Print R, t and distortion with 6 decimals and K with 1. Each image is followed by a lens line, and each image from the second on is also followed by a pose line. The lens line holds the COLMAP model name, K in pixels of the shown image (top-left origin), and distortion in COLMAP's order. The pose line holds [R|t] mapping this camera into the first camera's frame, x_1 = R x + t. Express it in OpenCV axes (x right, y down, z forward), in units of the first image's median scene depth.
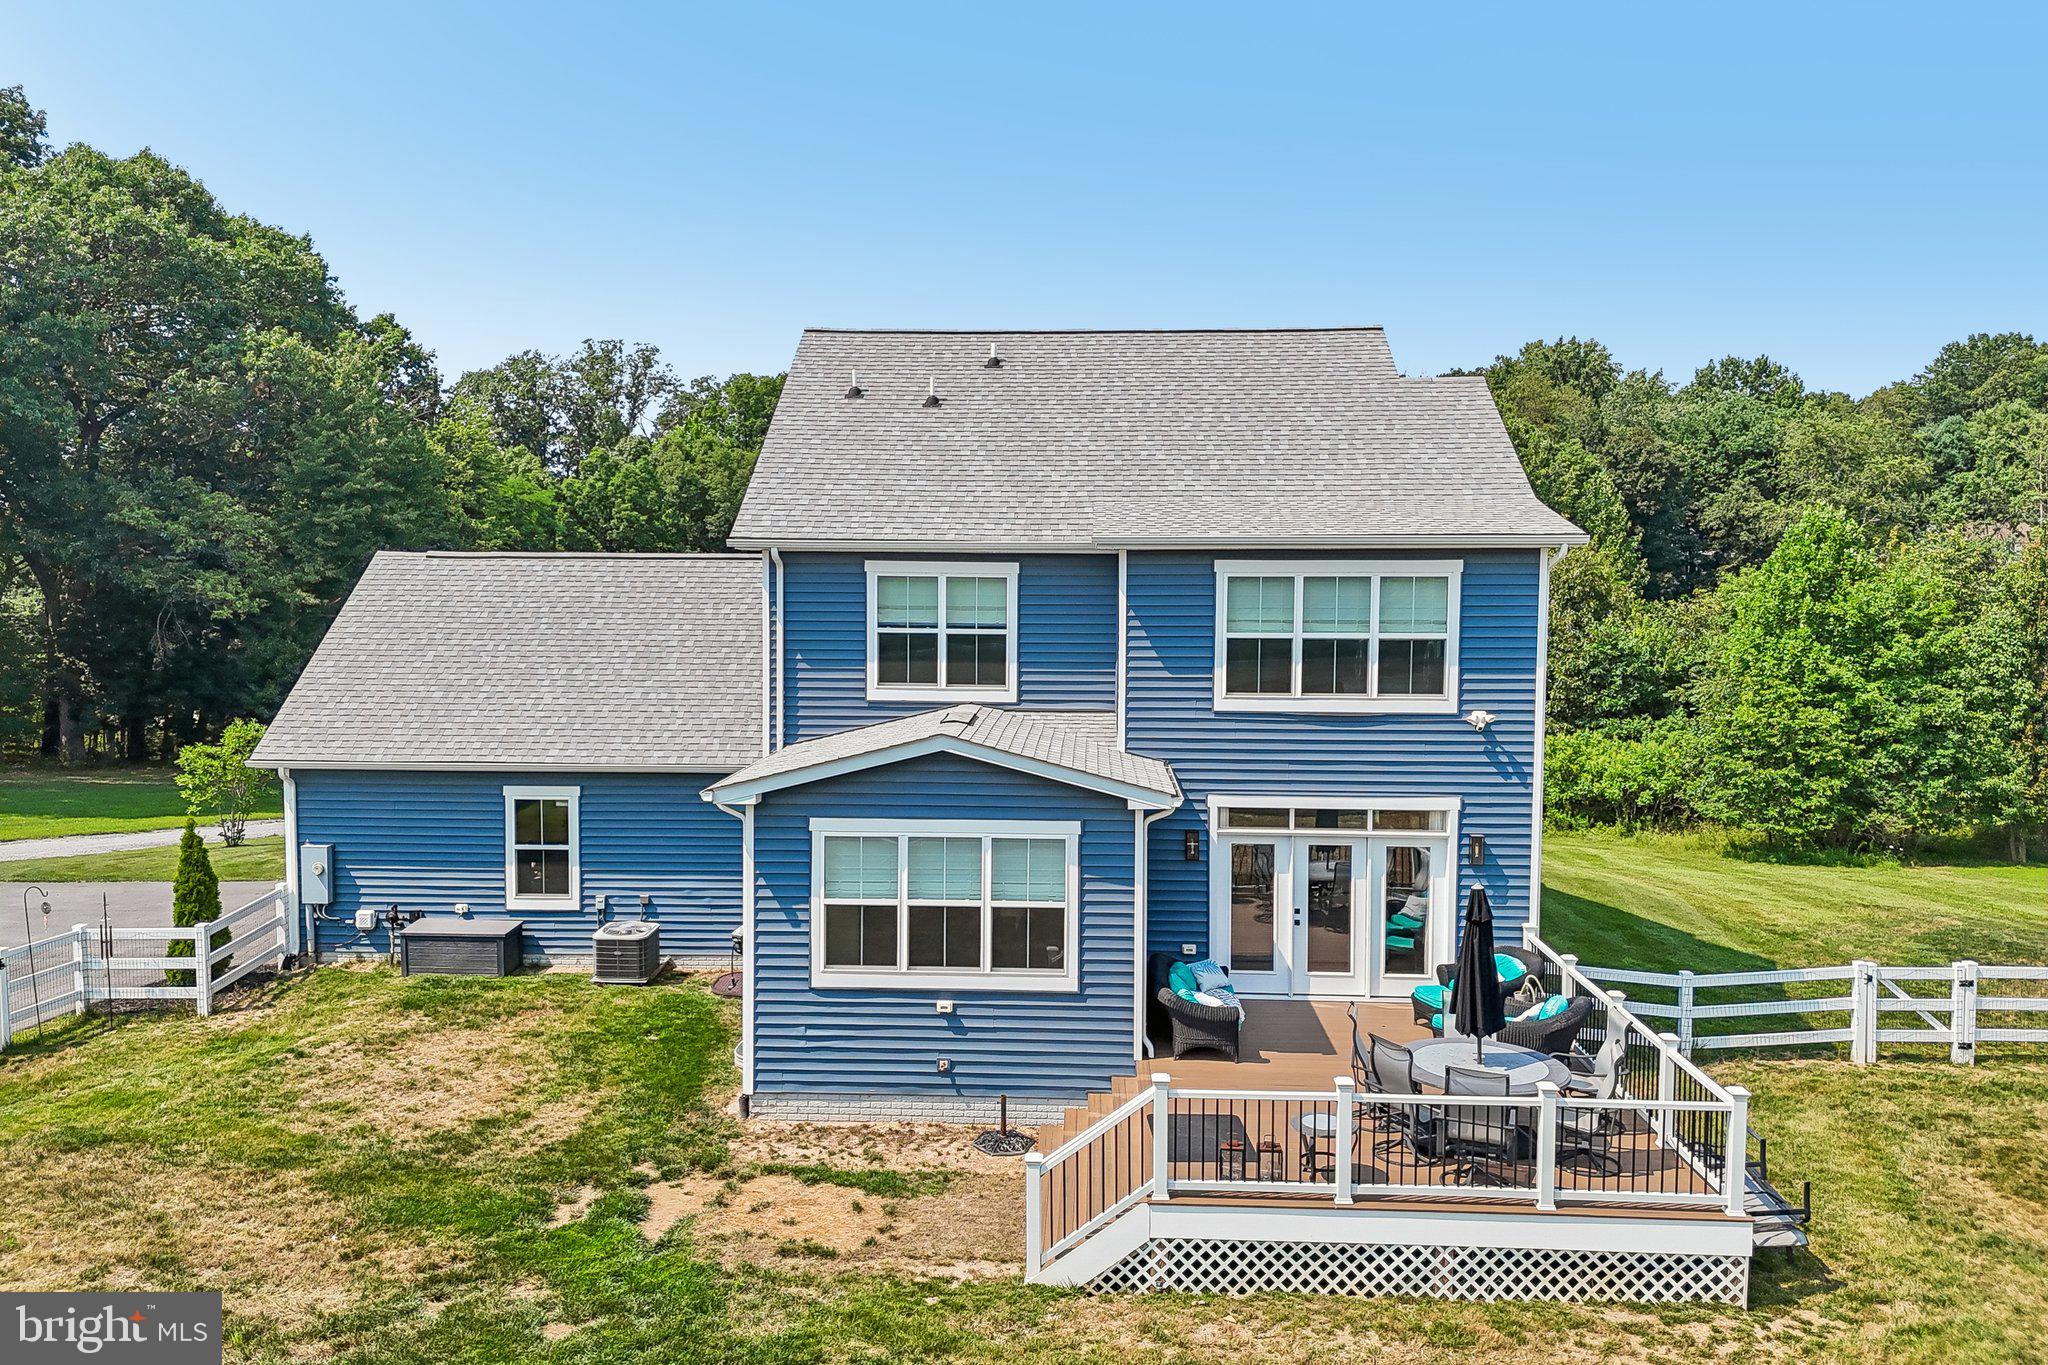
lens RADIAL K [[1504.2, 0, 1020.4], [0, 1504.2, 672.4], [0, 0, 1]] dist [0.093941, -0.122166]
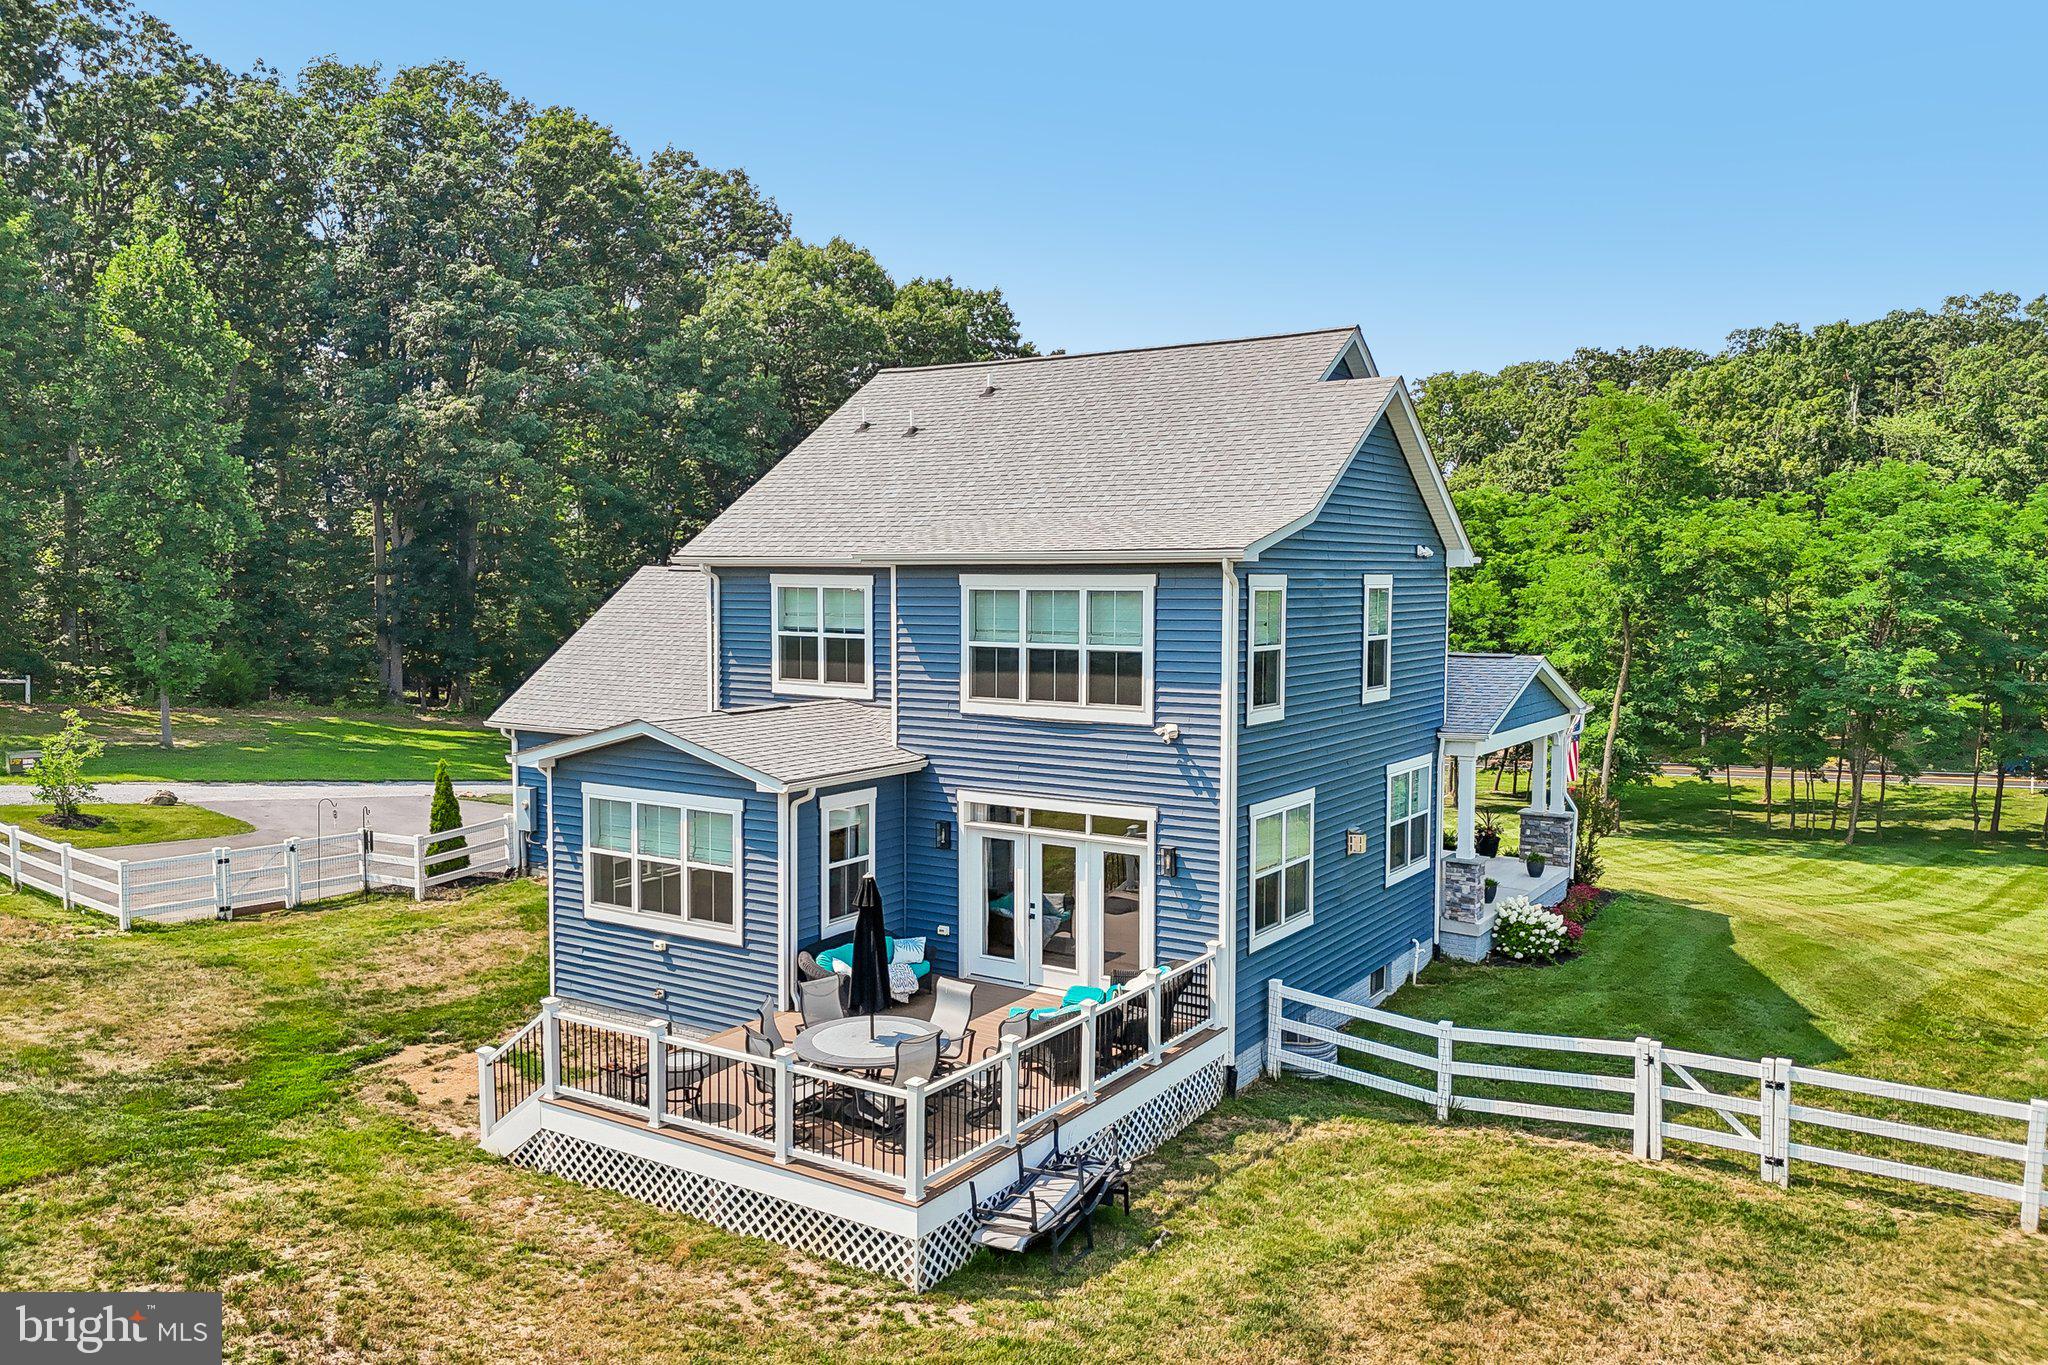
lens RADIAL K [[1504.2, 0, 1020.4], [0, 1504.2, 672.4], [0, 0, 1]] dist [0.093941, -0.122166]
pose [[0.859751, 0.029599, -0.509855, 0.720127], [-0.029262, 0.999534, 0.008684, -0.014383], [0.509874, 0.007453, 0.860217, 0.089999]]
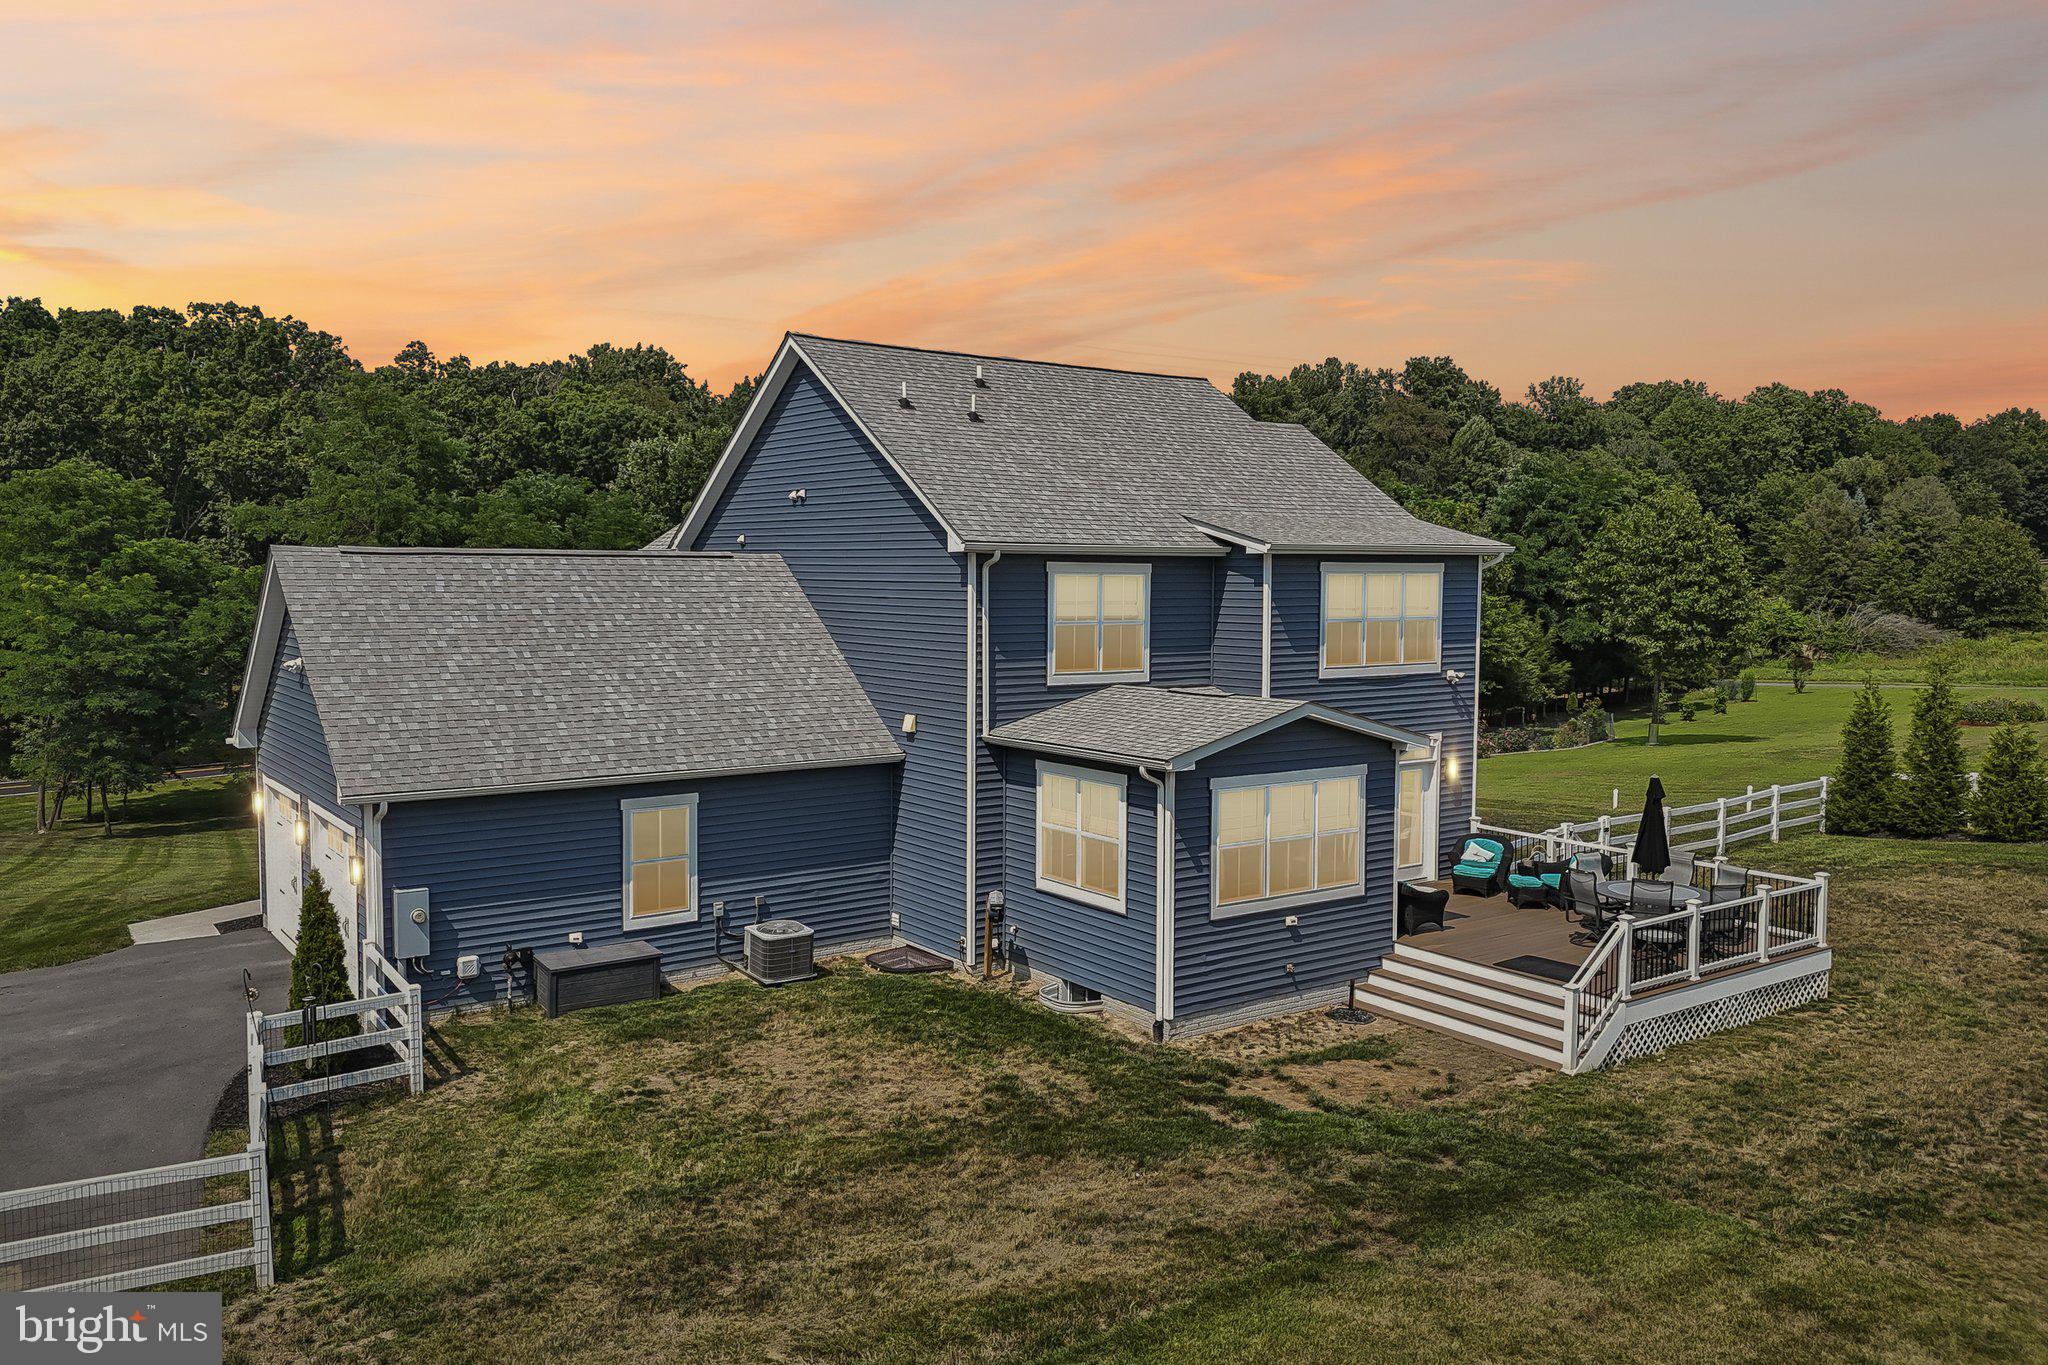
lens RADIAL K [[1504.2, 0, 1020.4], [0, 1504.2, 672.4], [0, 0, 1]] dist [0.093941, -0.122166]
pose [[0.783311, -0.041409, 0.620249, -0.884749], [0.038736, 0.999091, 0.017781, -0.013338], [-0.620422, 0.010098, 0.784203, 0.139438]]
